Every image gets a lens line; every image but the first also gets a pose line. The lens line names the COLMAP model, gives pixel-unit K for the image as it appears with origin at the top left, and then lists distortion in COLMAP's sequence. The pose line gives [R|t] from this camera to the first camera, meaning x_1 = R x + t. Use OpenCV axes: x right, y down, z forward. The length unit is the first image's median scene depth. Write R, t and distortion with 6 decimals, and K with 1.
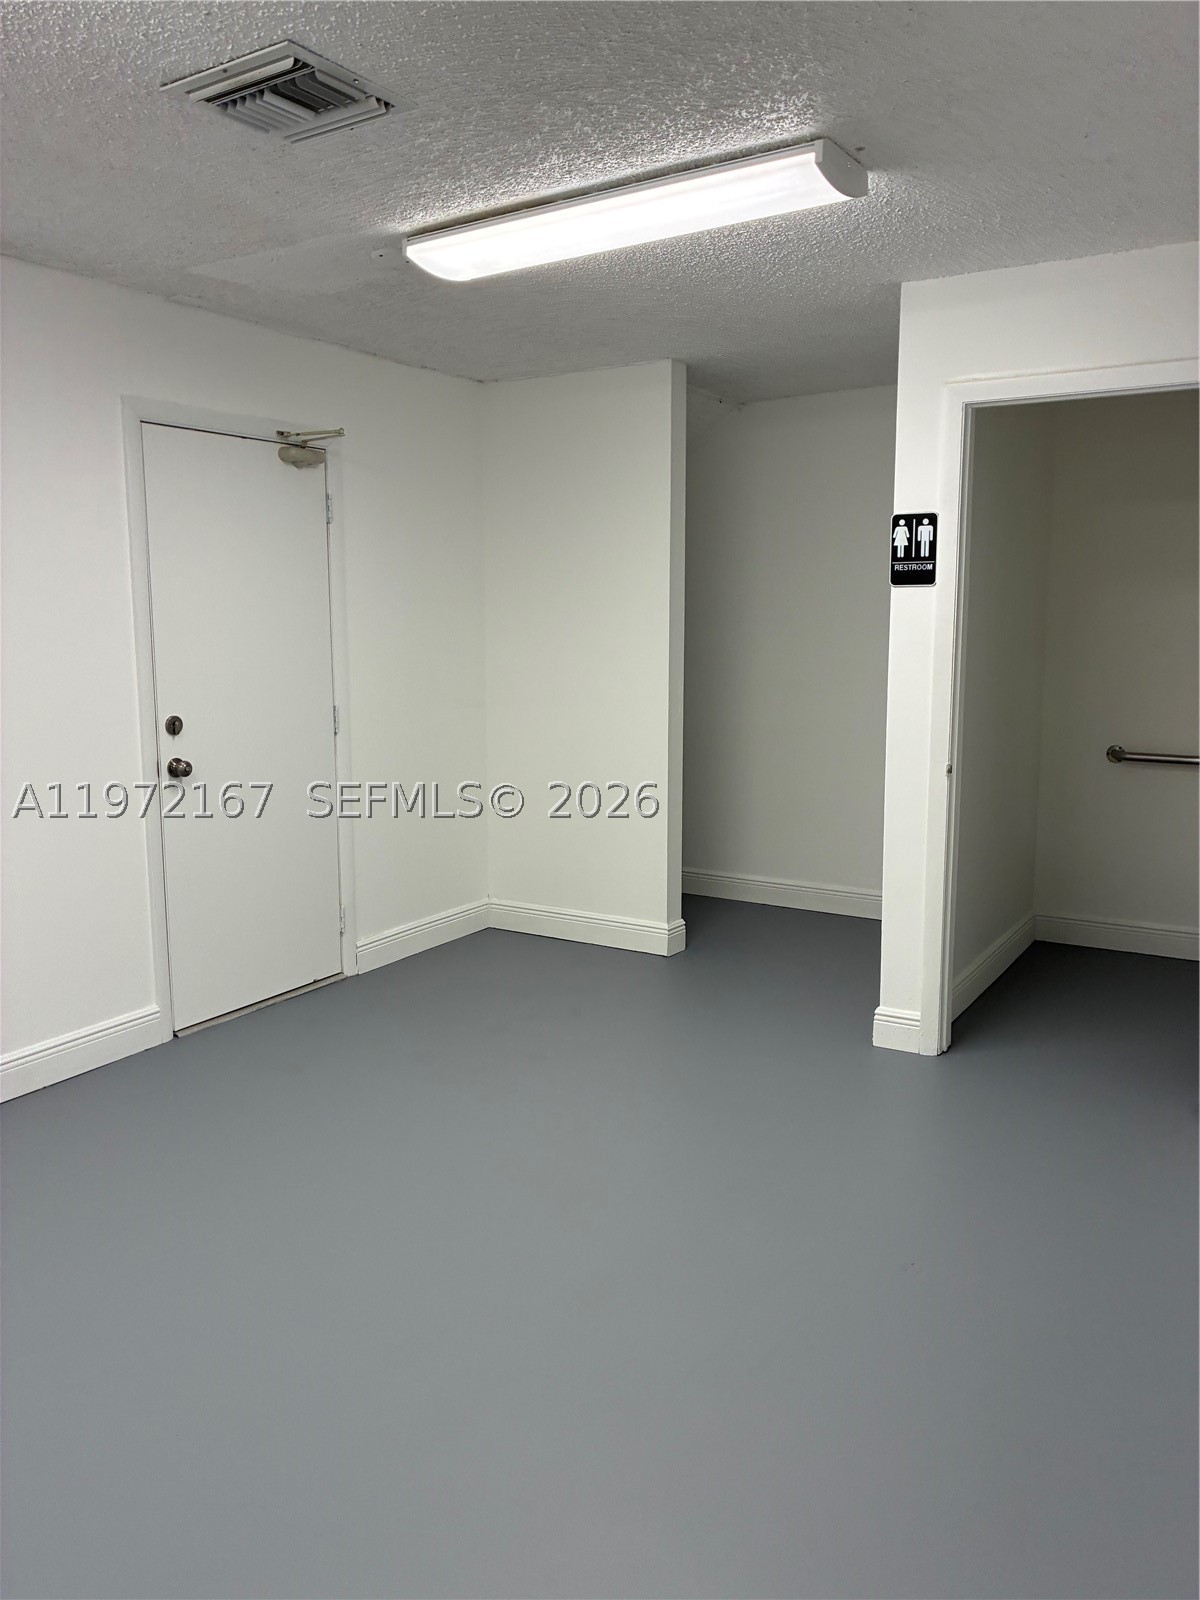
lens RADIAL K [[1231.8, 0, 600.0], [0, 1231.8, 800.0], [0, 0, 1]] dist [0.039559, 0.010906]
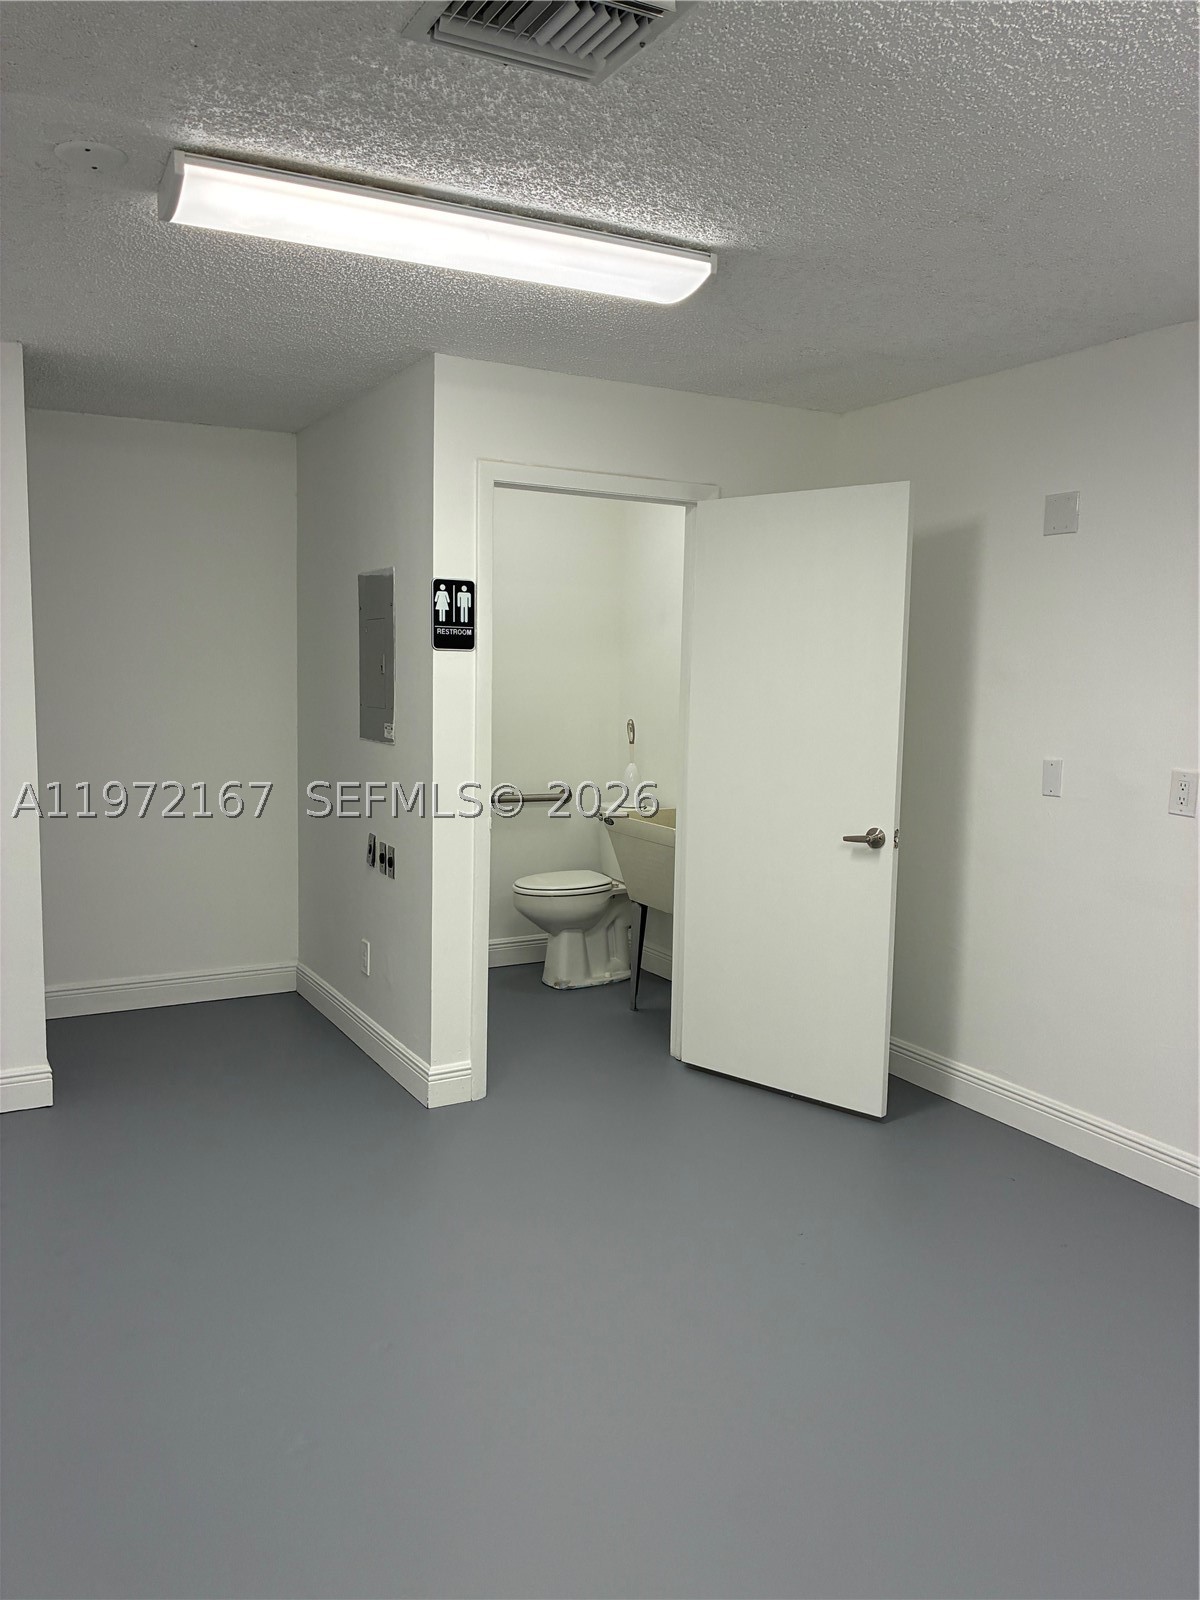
lens RADIAL K [[1231.8, 0, 600.0], [0, 1231.8, 800.0], [0, 0, 1]] dist [0.039559, 0.010906]
pose [[0.505111, -0.079876, 0.859350, -0.571987], [0.107019, 0.993820, 0.029471, -0.067420], [-0.856393, 0.077081, 0.510538, 0.388354]]
